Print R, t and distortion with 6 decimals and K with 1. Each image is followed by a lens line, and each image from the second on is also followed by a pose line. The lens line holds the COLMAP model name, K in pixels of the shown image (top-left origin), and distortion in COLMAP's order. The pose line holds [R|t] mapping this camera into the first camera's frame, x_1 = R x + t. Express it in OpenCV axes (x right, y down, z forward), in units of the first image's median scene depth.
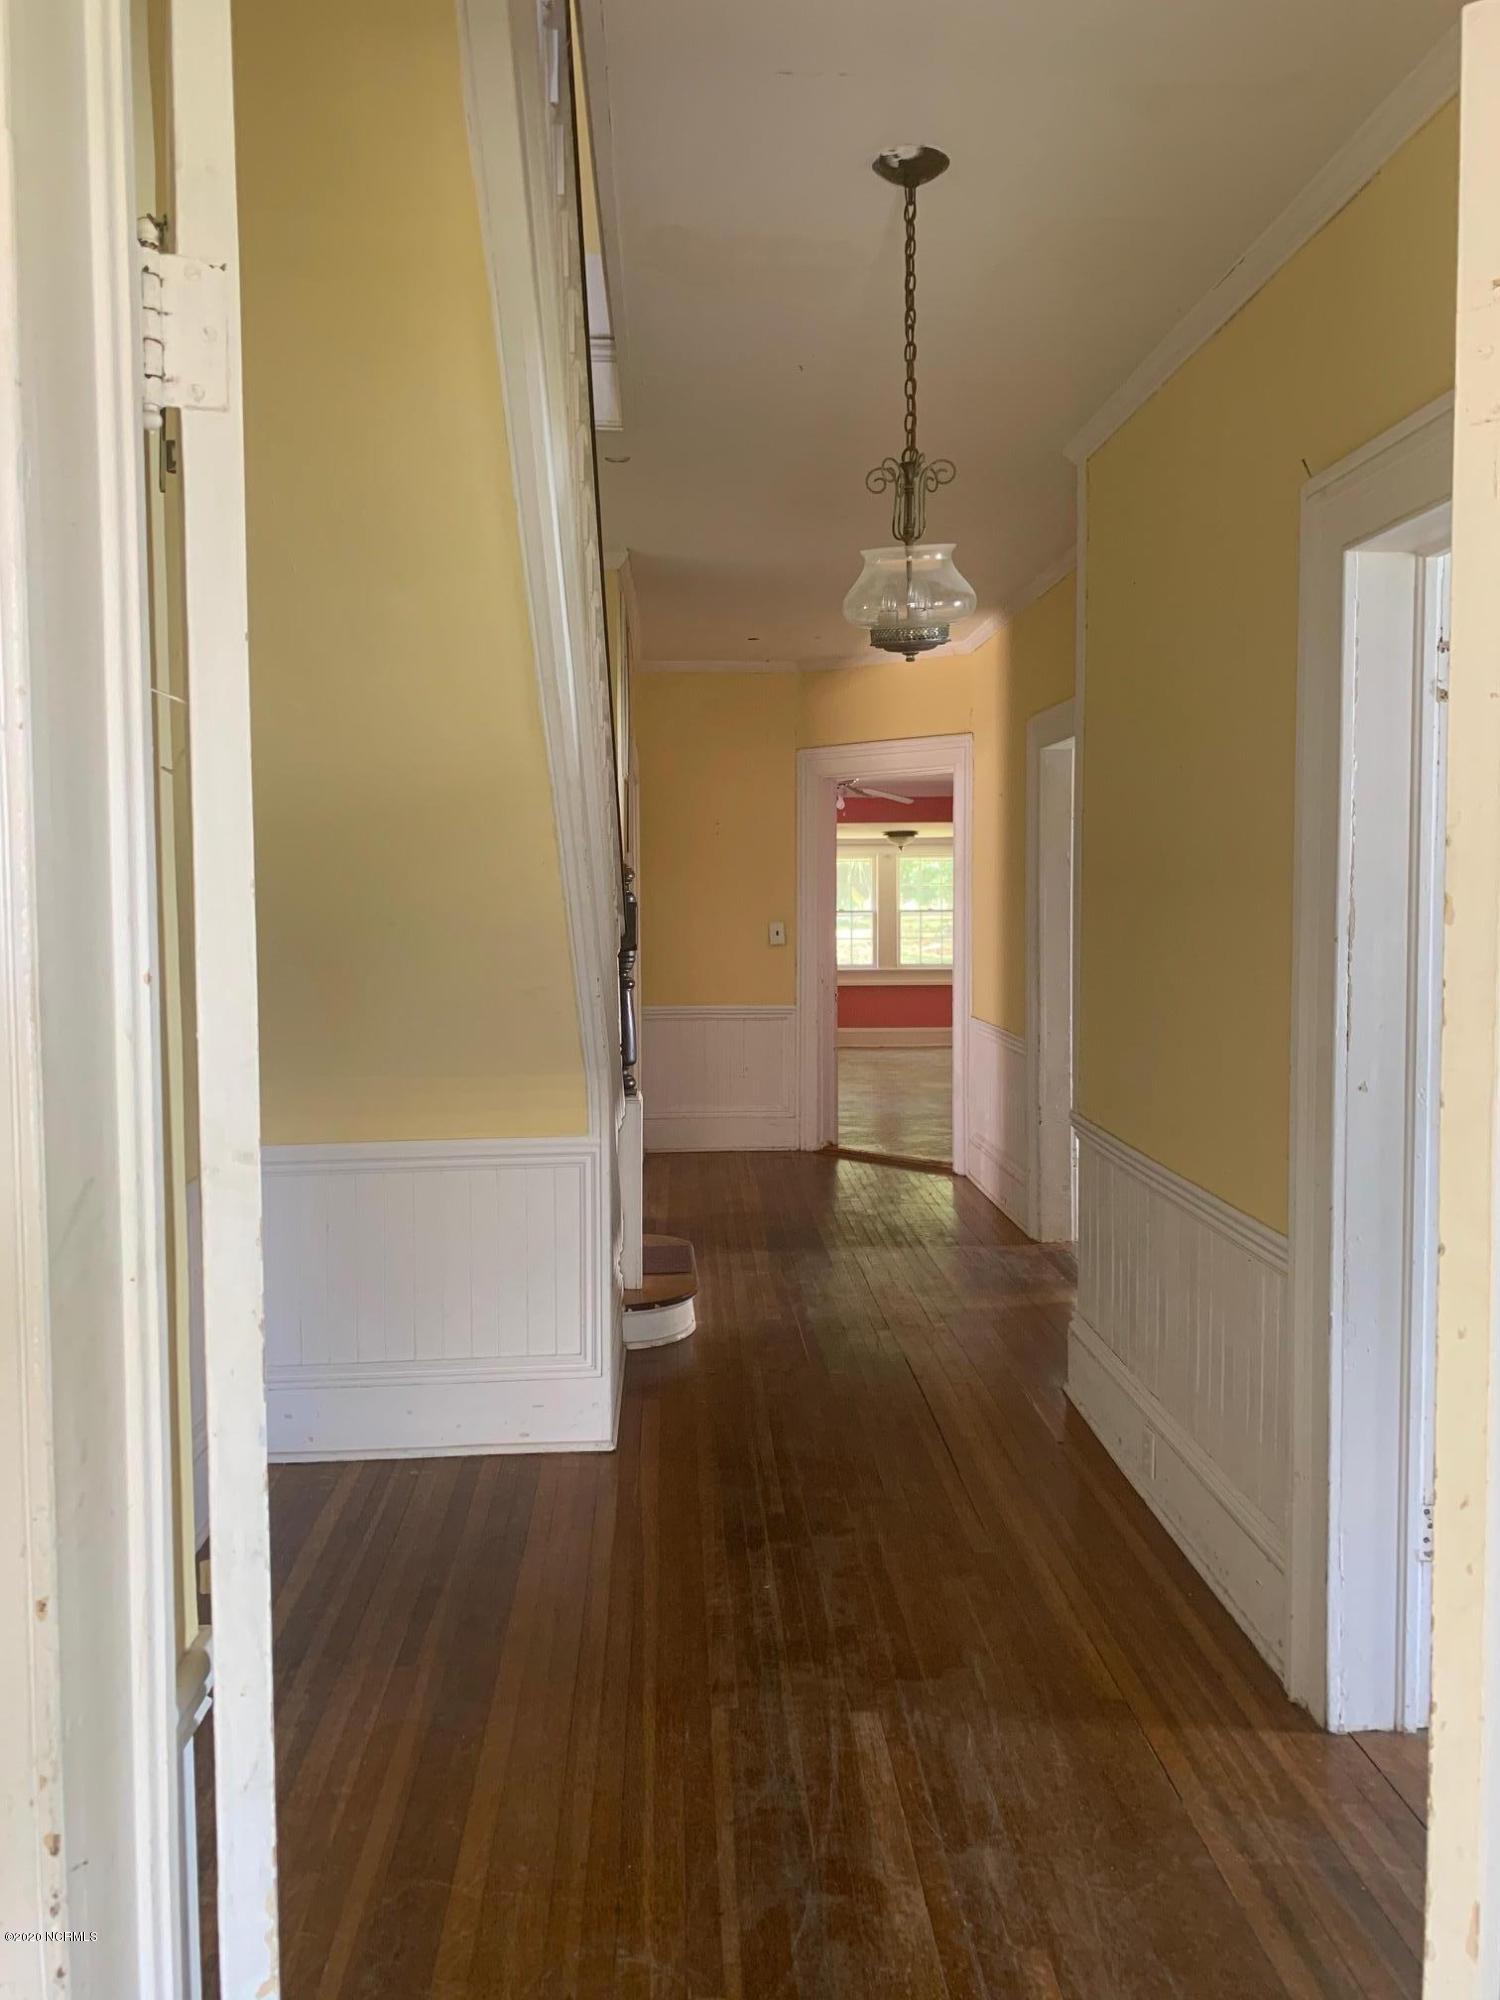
lens RADIAL K [[1541.4, 0, 750.0], [0, 1541.4, 1000.0], [0, 0, 1]] dist [0.009689, 0.001453]
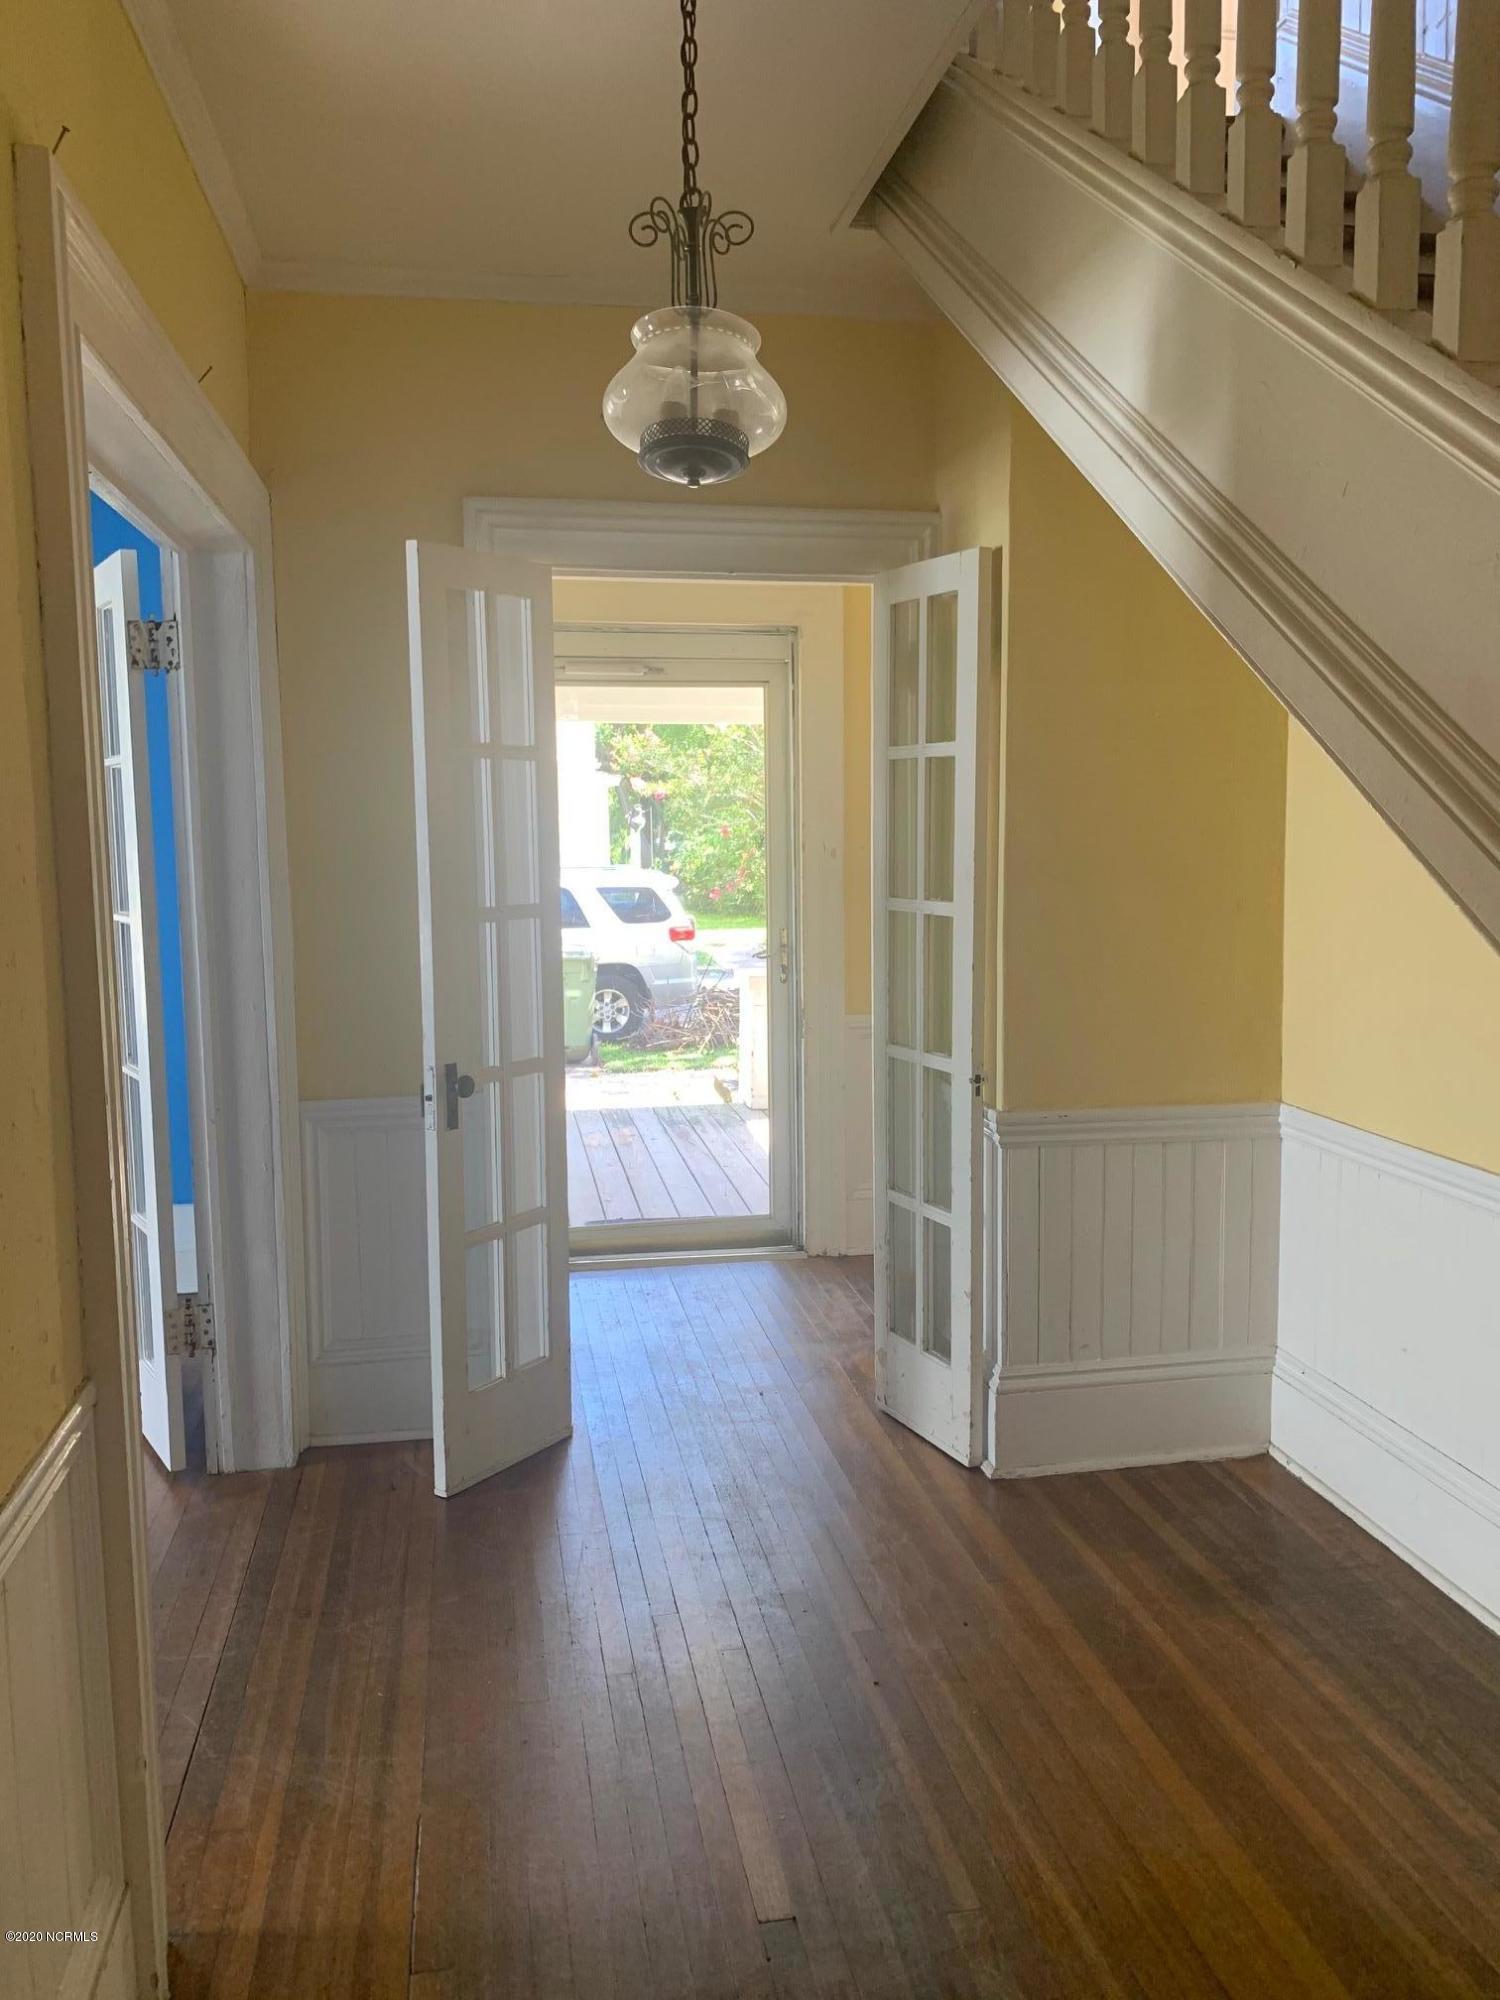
lens RADIAL K [[1541.4, 0, 750.0], [0, 1541.4, 1000.0], [0, 0, 1]] dist [0.009689, 0.001453]
pose [[-0.991910, 0.032413, -0.122736, 0.177557], [0.008526, 0.981680, 0.190347, -0.122543], [0.126657, 0.187761, -0.974014, 1.778663]]
